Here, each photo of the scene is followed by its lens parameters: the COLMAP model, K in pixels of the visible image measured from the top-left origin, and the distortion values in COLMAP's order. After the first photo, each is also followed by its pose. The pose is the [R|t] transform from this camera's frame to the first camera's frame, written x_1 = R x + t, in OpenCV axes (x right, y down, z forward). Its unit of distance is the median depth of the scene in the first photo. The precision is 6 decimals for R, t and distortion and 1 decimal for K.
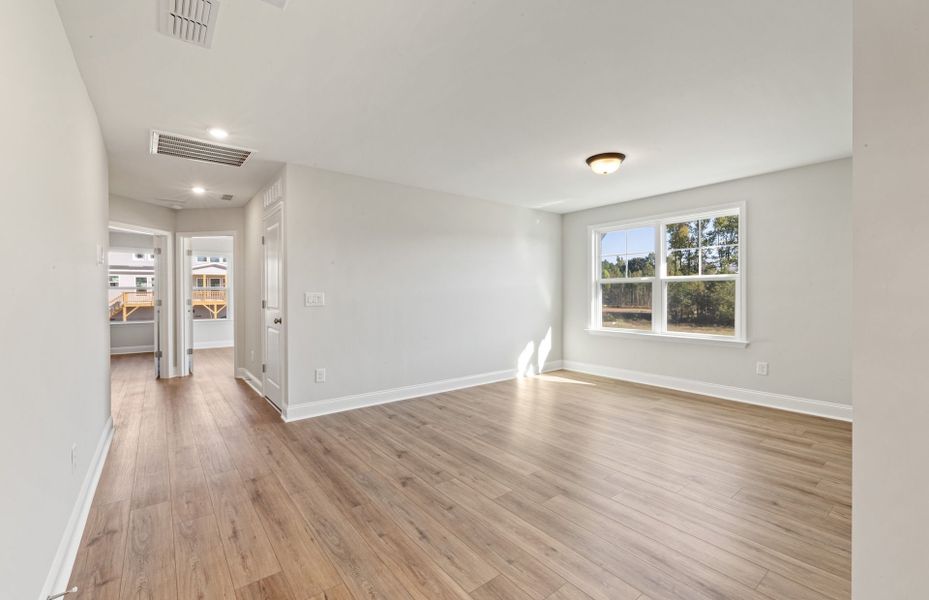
lens RADIAL K [[395.9, 0, 462.4], [0, 395.9, 294.9], [0, 0, 1]] dist [0.001695, 0.000145]
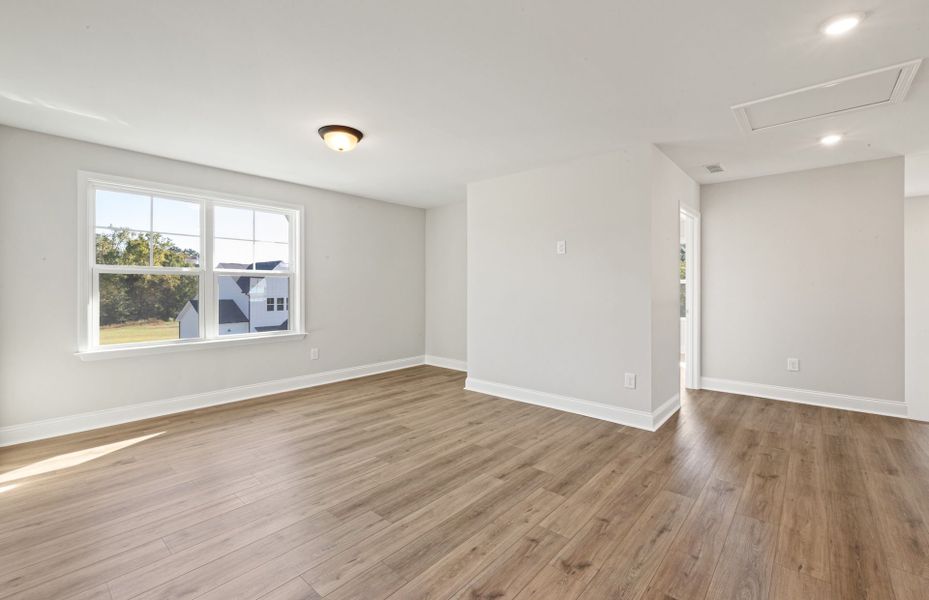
lens RADIAL K [[395.9, 0, 464.3], [0, 395.9, 294.5], [0, 0, 1]] dist [0.001695, 0.000145]
pose [[-0.186026, -0.011885, 0.982473, -0.786562], [0.005980, 0.999895, 0.013228, -0.002429], [-0.982527, 0.008336, -0.185935, 1.341960]]
